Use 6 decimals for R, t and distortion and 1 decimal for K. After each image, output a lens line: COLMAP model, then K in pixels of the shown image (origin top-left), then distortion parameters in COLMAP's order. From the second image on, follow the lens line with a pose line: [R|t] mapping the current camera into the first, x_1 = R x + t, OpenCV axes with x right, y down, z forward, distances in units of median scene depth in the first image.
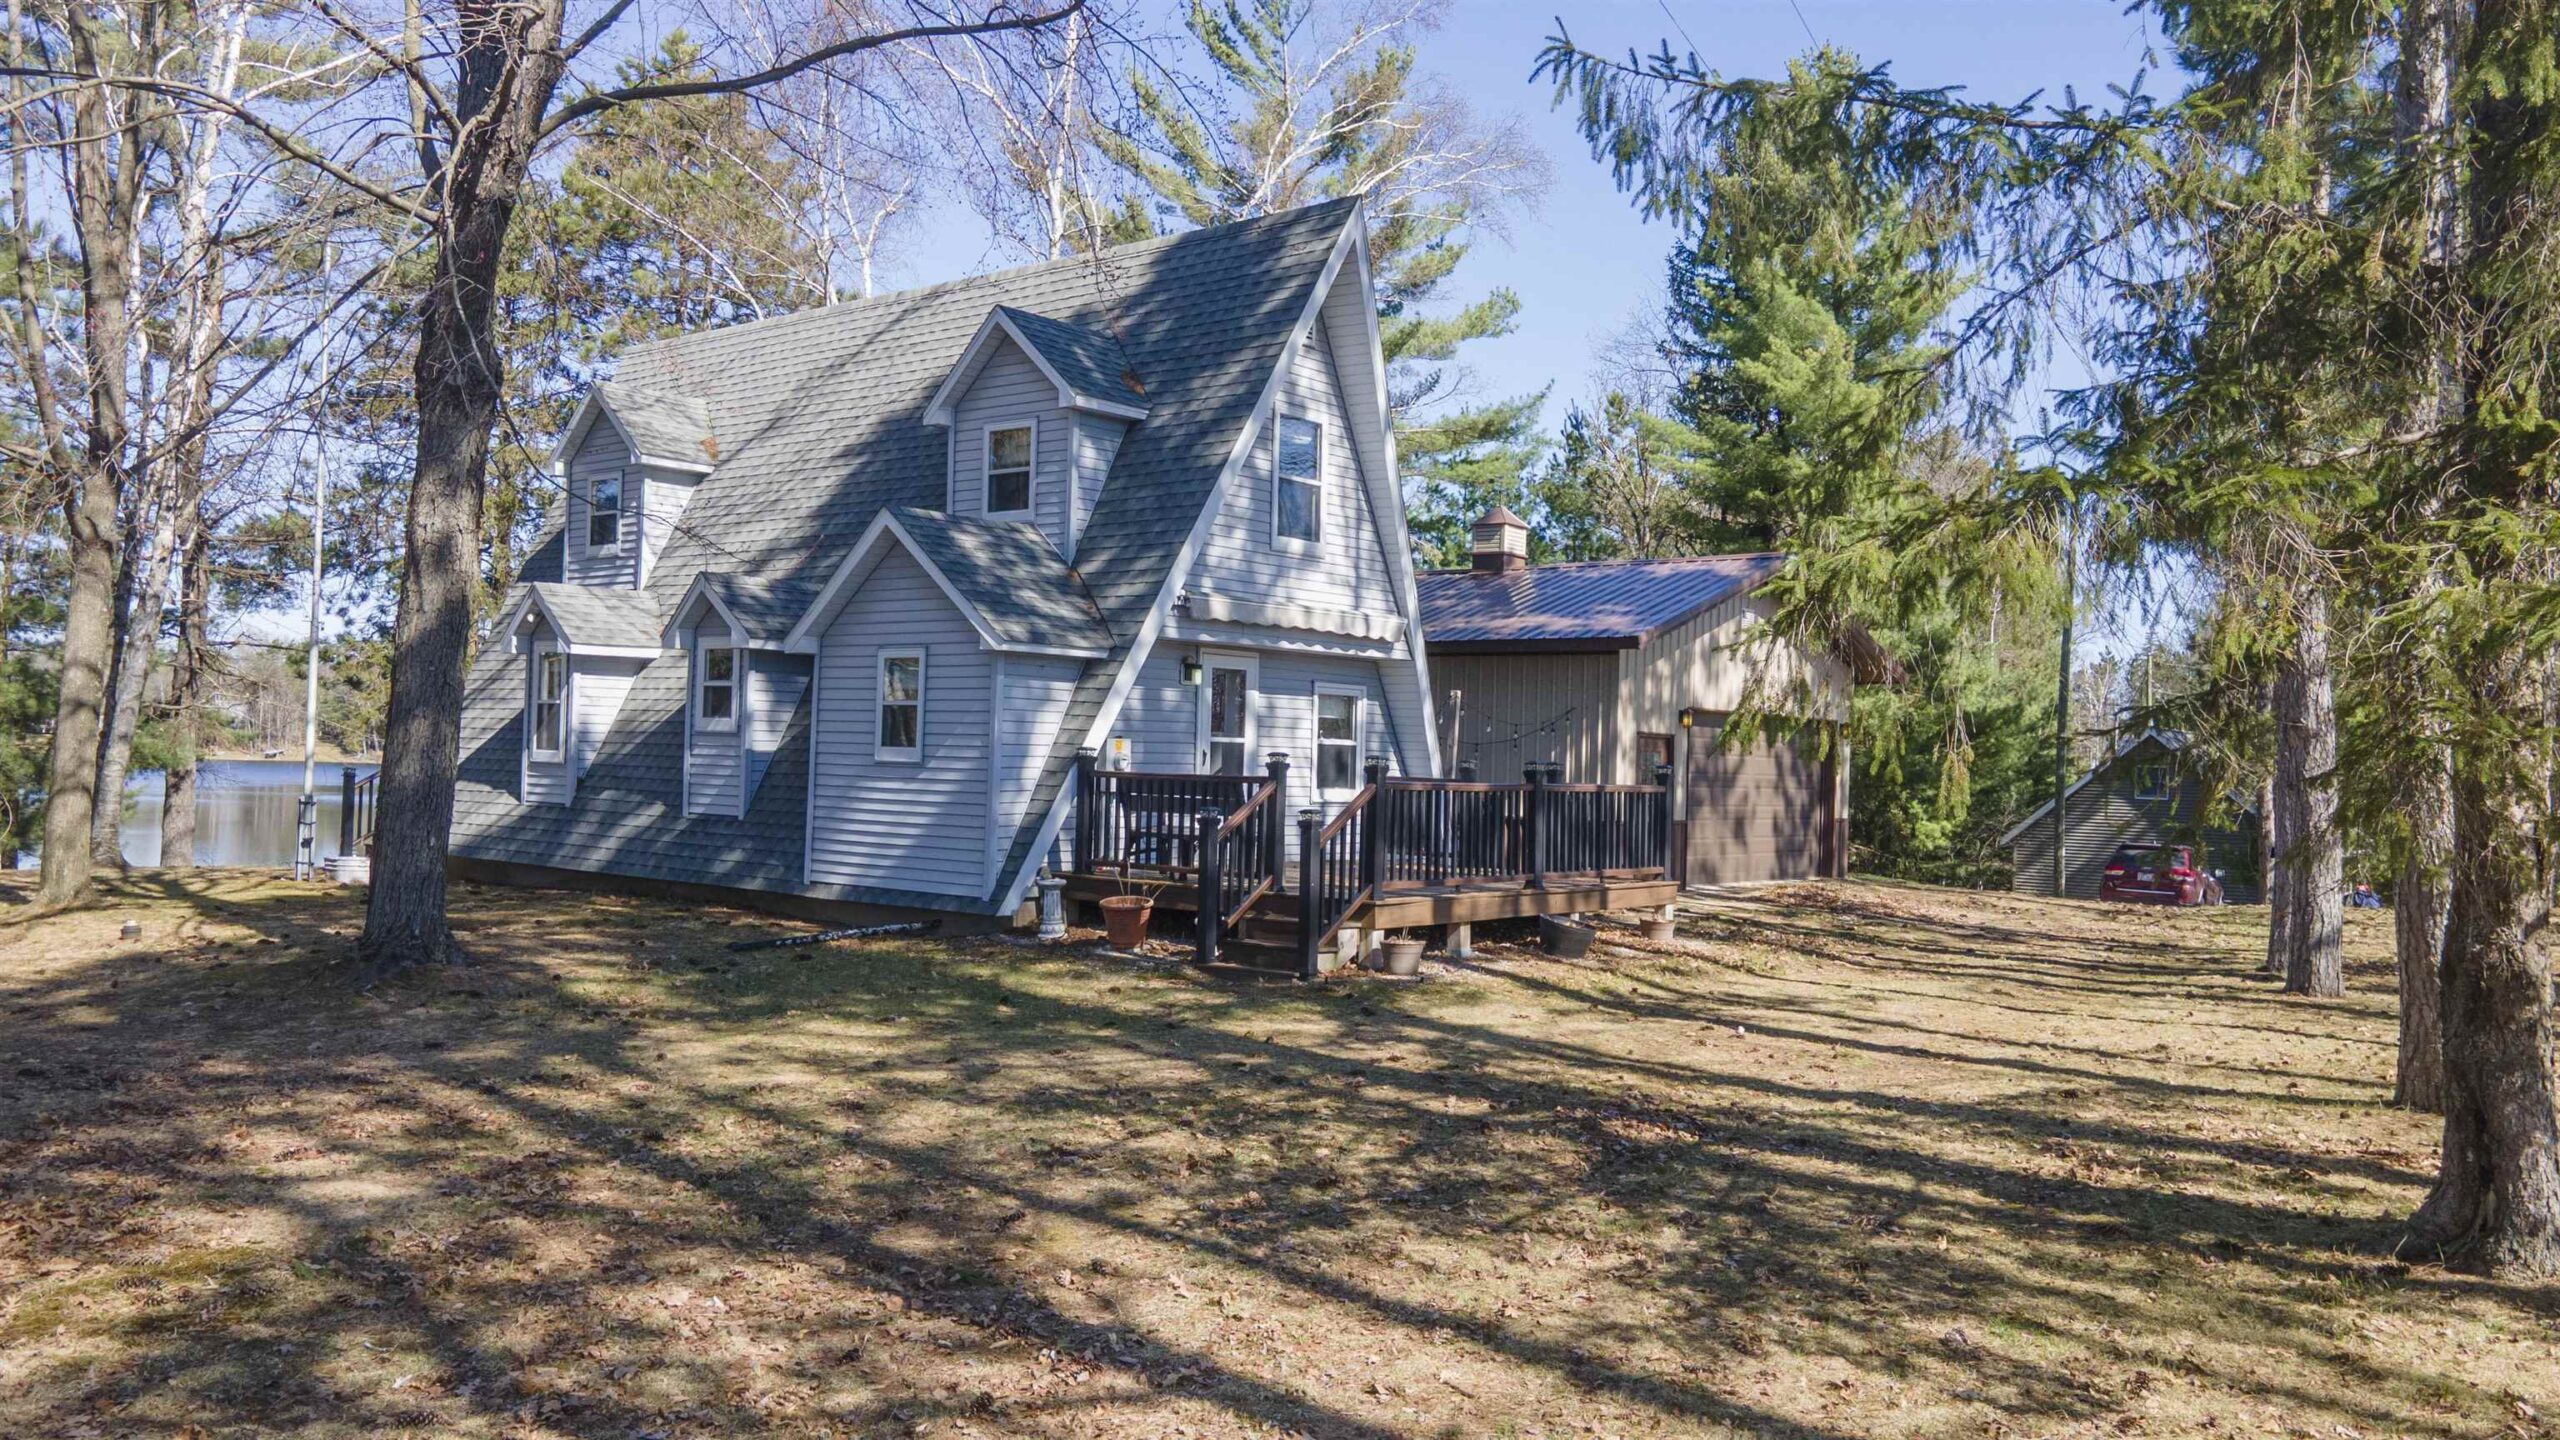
lens RADIAL K [[1874.2, 0, 1302.7], [0, 1874.2, 716.9], [0, 0, 1]] dist [0.047914, 0.002849]
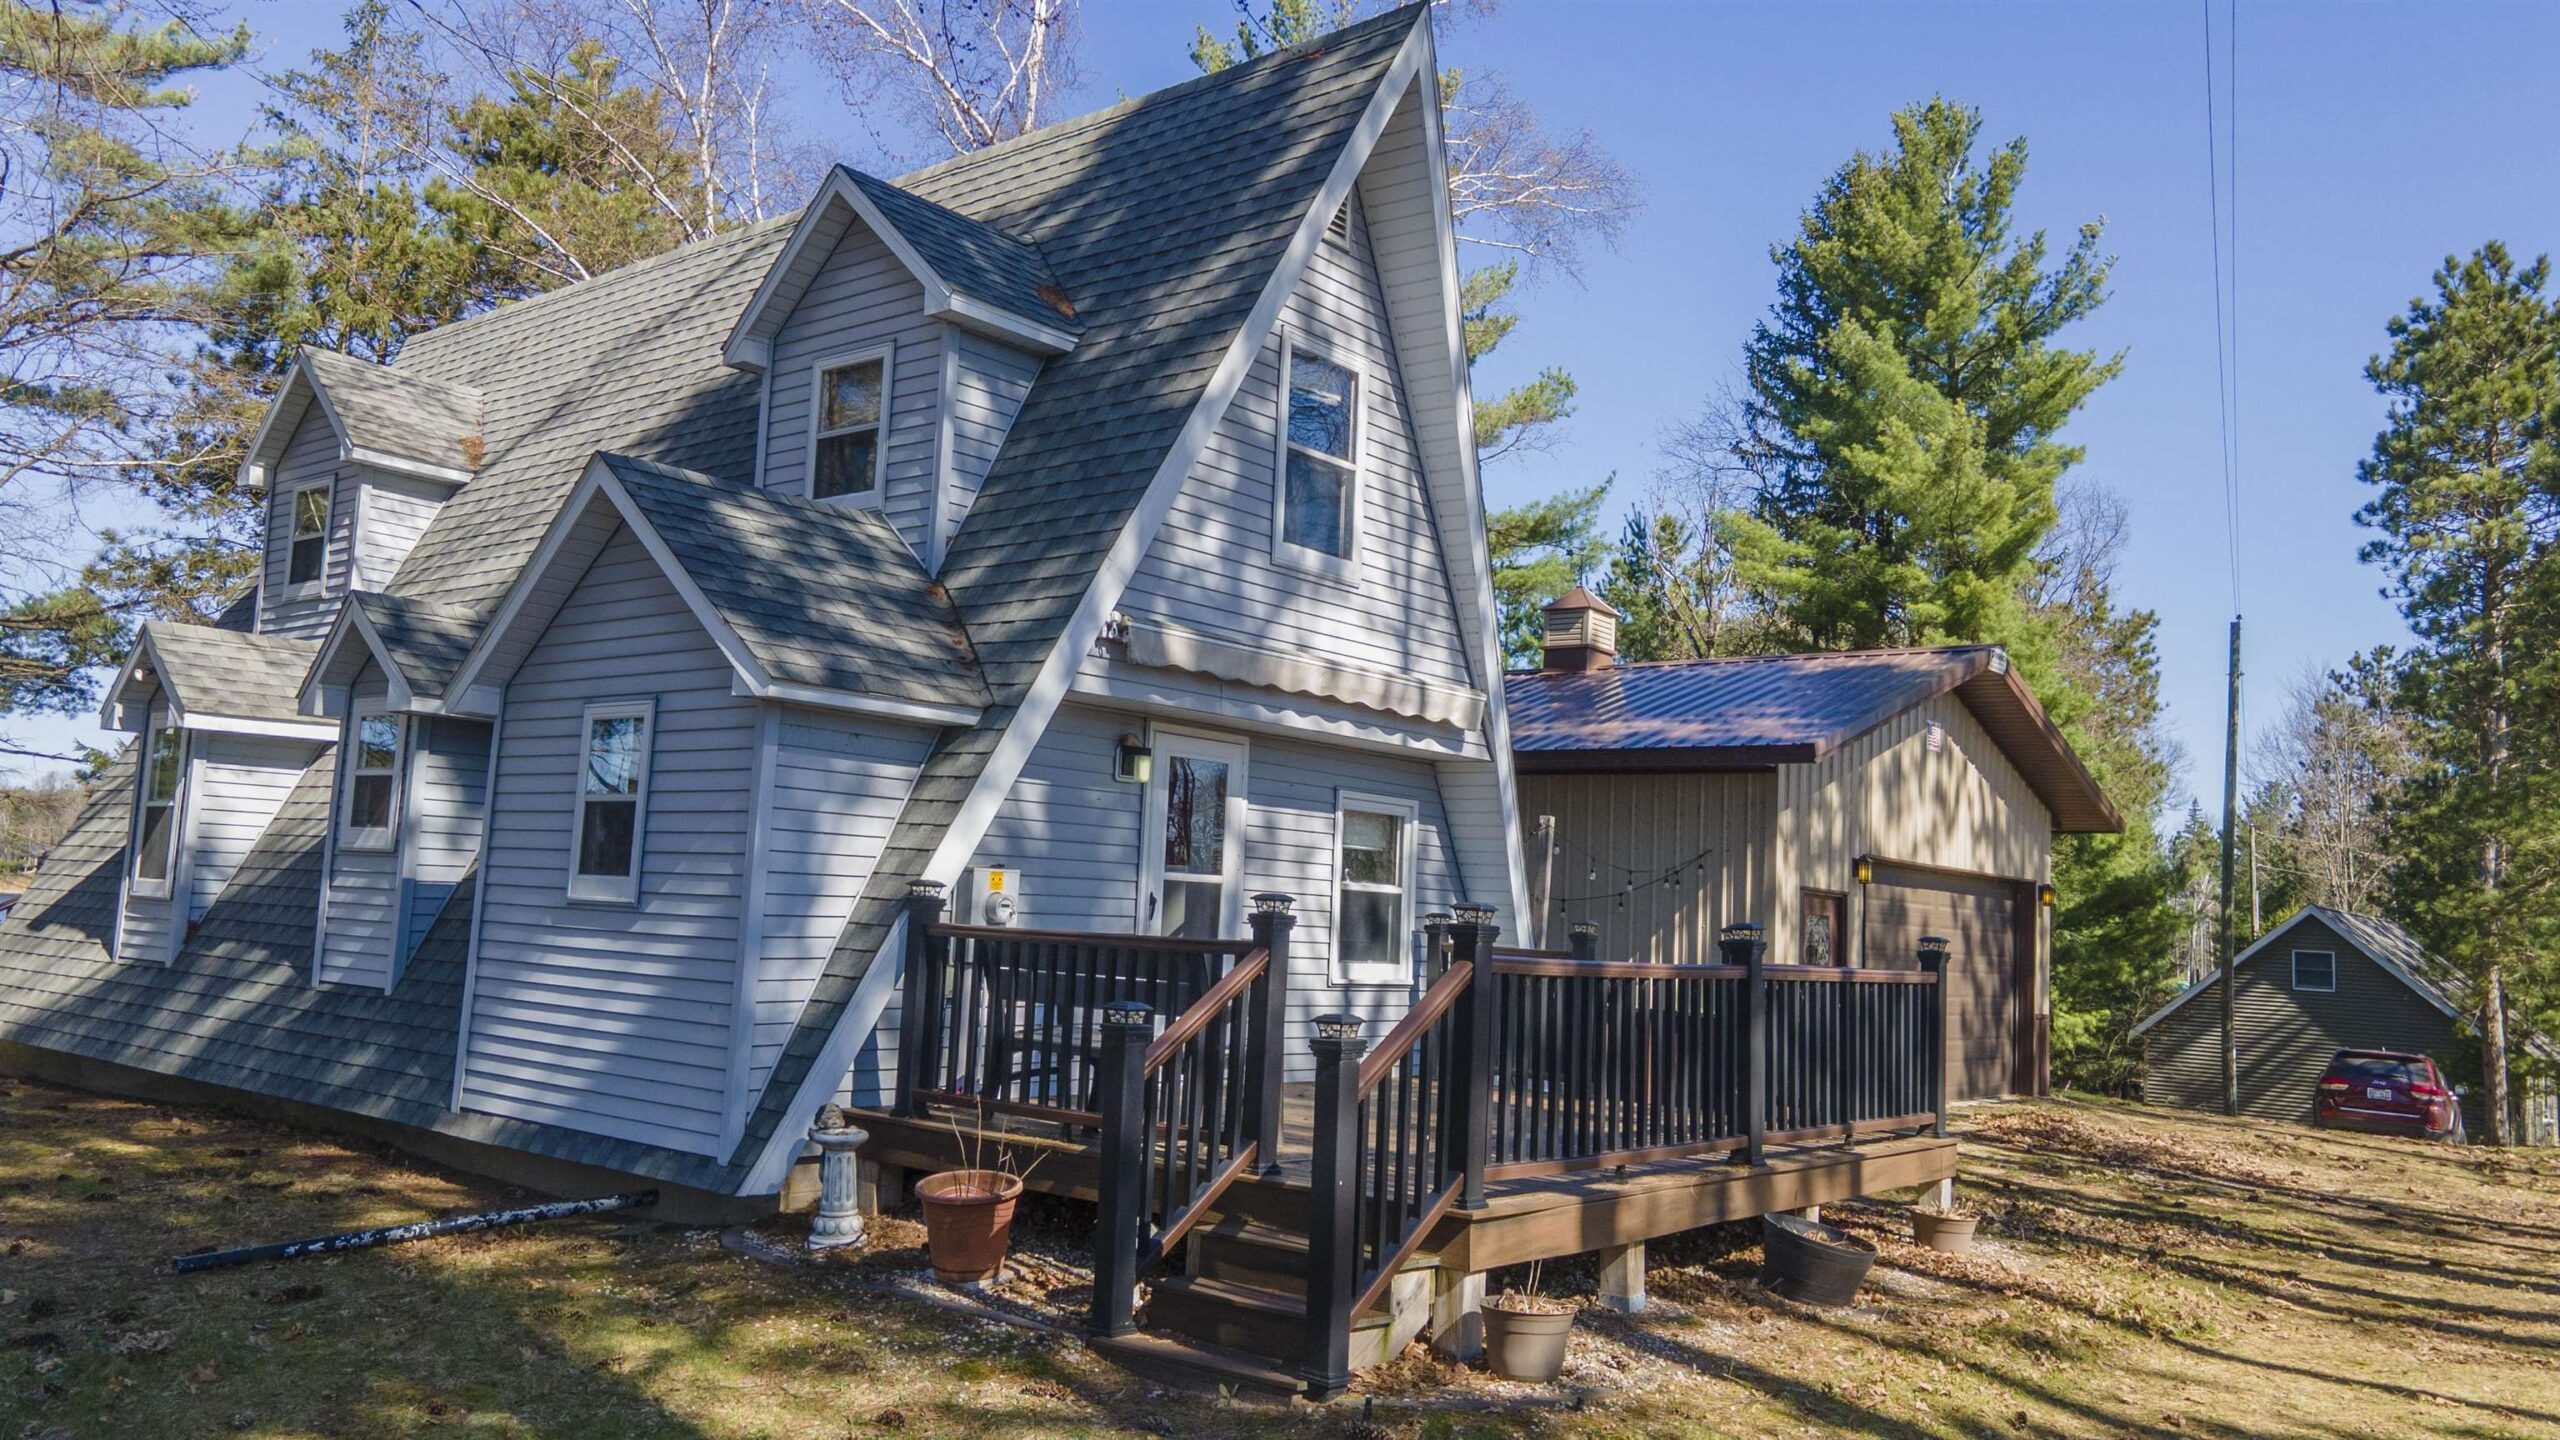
lens RADIAL K [[1874.2, 0, 1273.9], [0, 1874.2, 721.4], [0, 0, 1]] dist [0.047914, 0.002849]
pose [[0.999618, 0.019069, -0.020015, -0.002898], [-0.020672, 0.996319, -0.083188, 0.011747], [0.018355, 0.083570, 0.996333, 0.392678]]
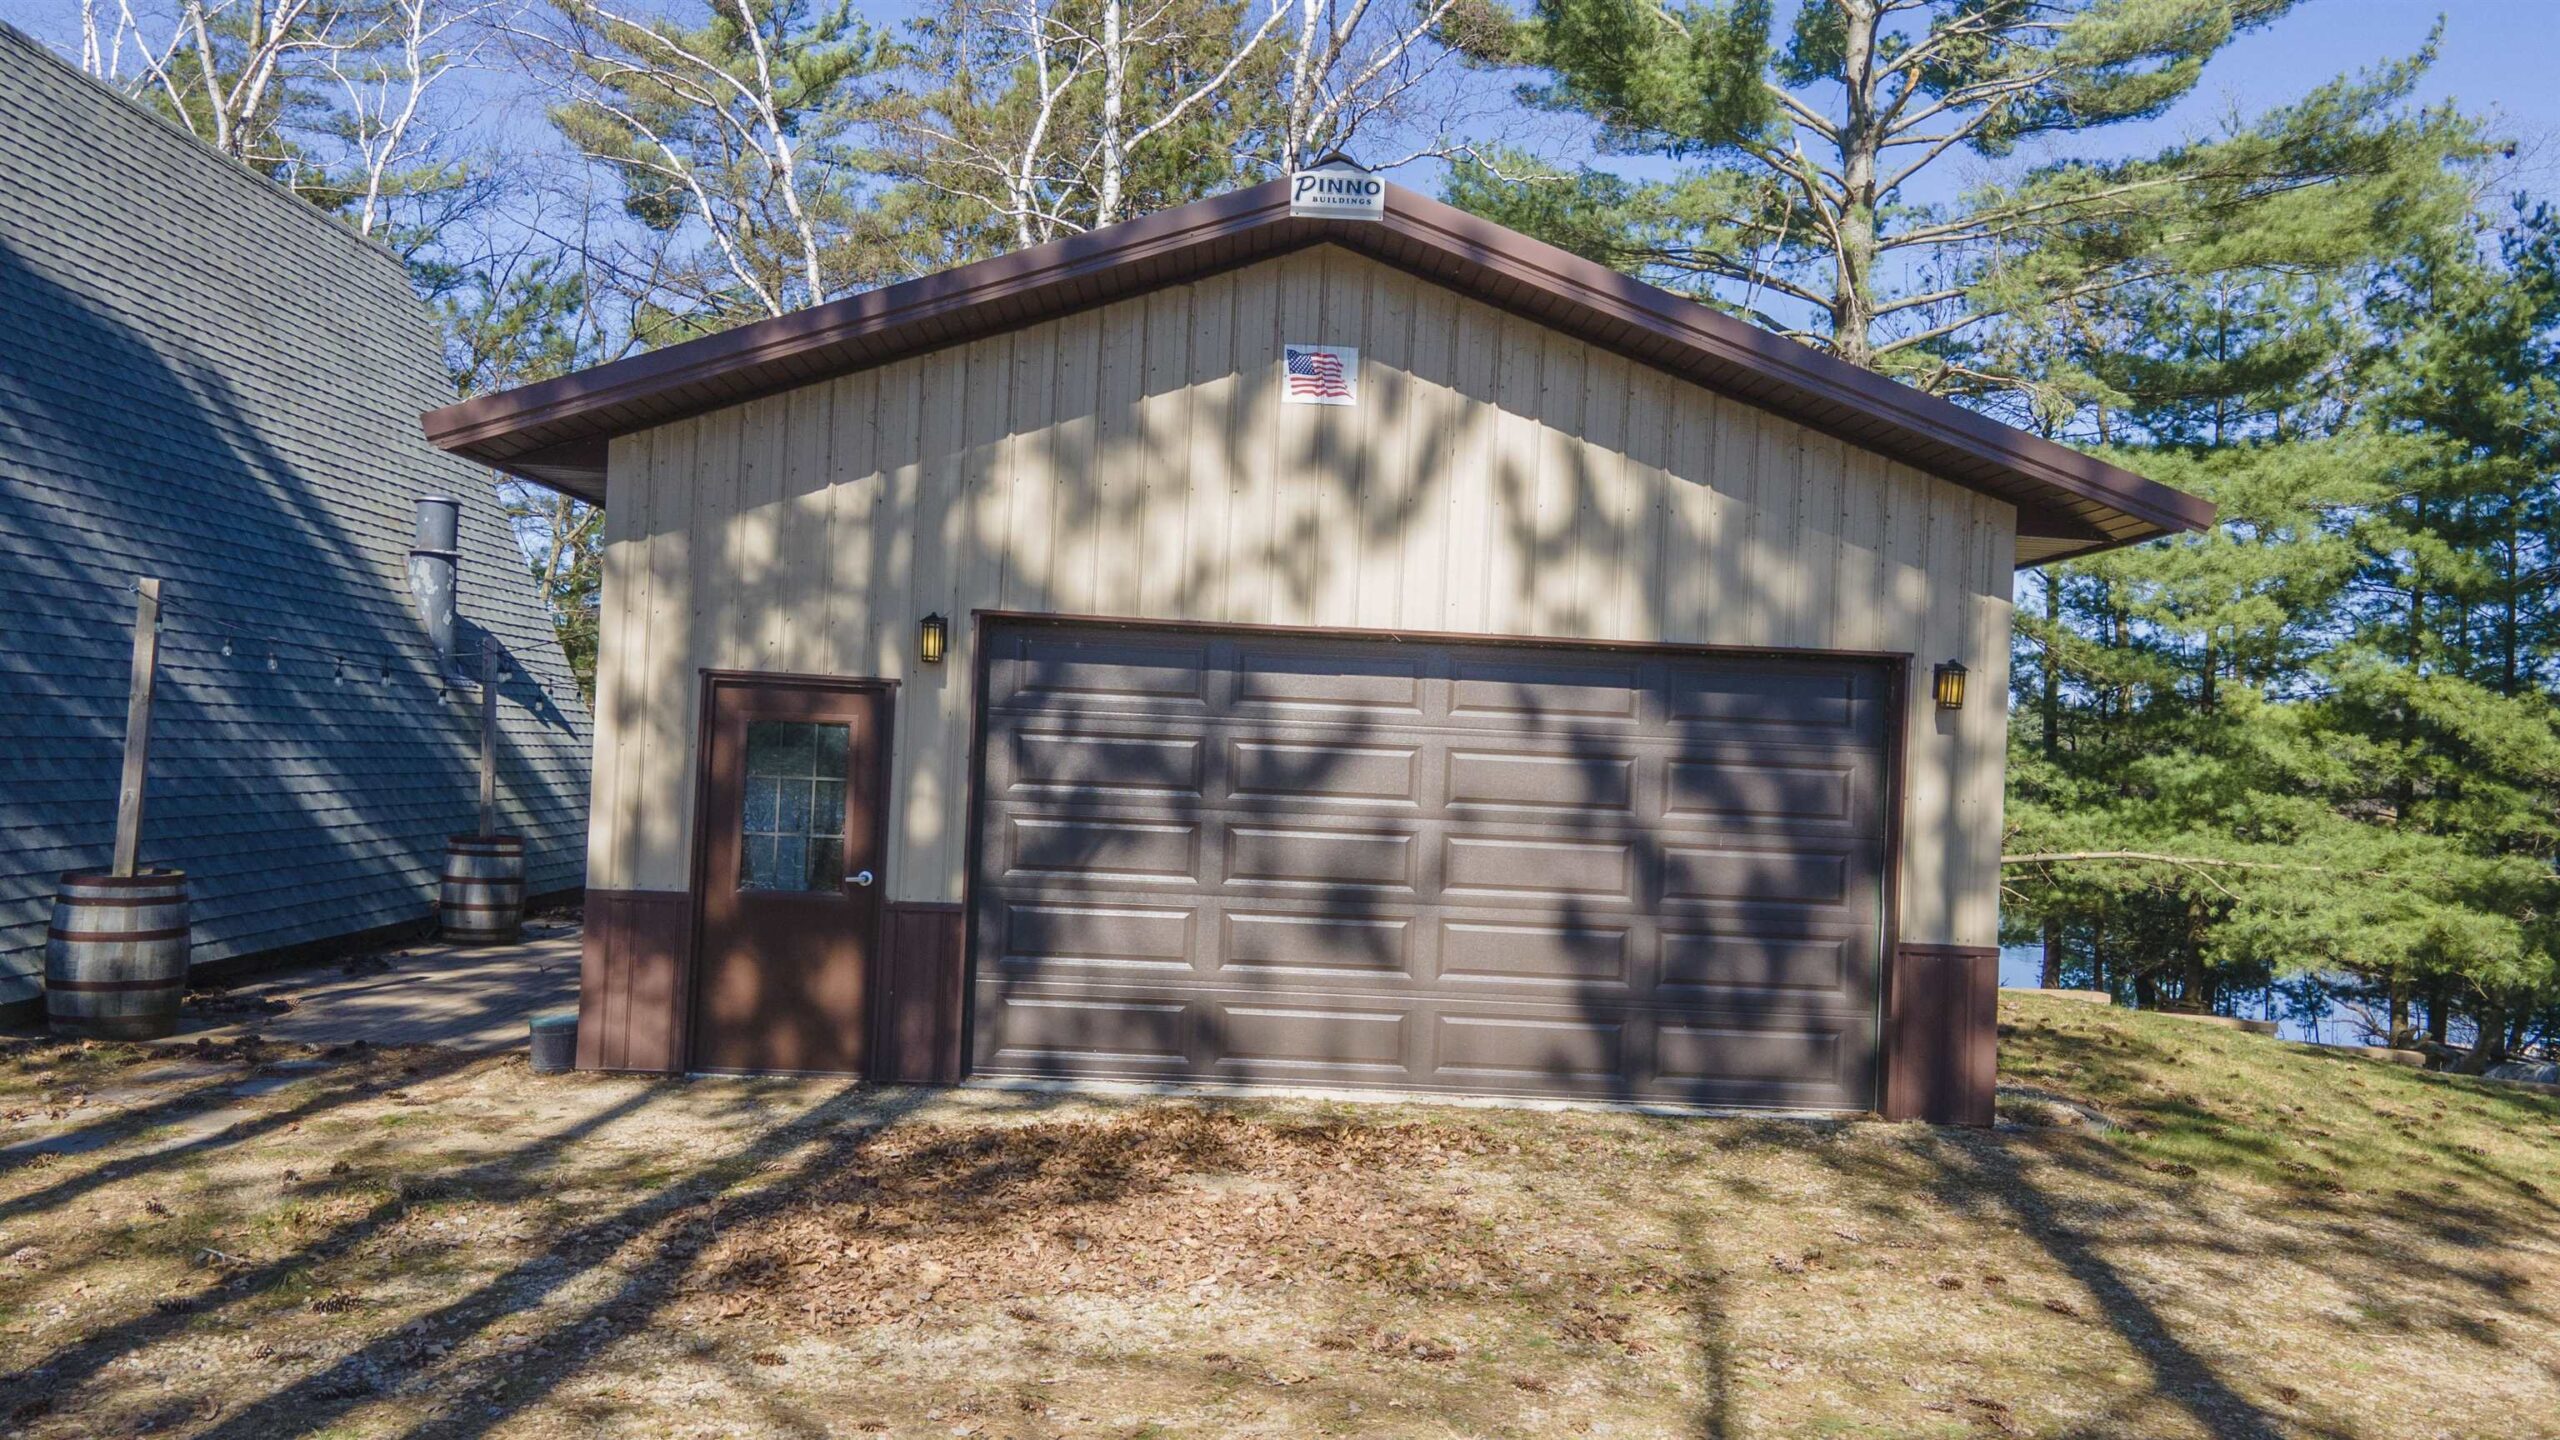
lens RADIAL K [[1874.2, 0, 1302.3], [0, 1874.2, 762.4], [0, 0, 1]] dist [0.047914, 0.002849]
pose [[0.633627, -0.007226, -0.773605, 0.741137], [-0.000101, 0.999956, -0.009423, 0.043392], [0.773639, 0.006049, 0.633598, 1.095138]]
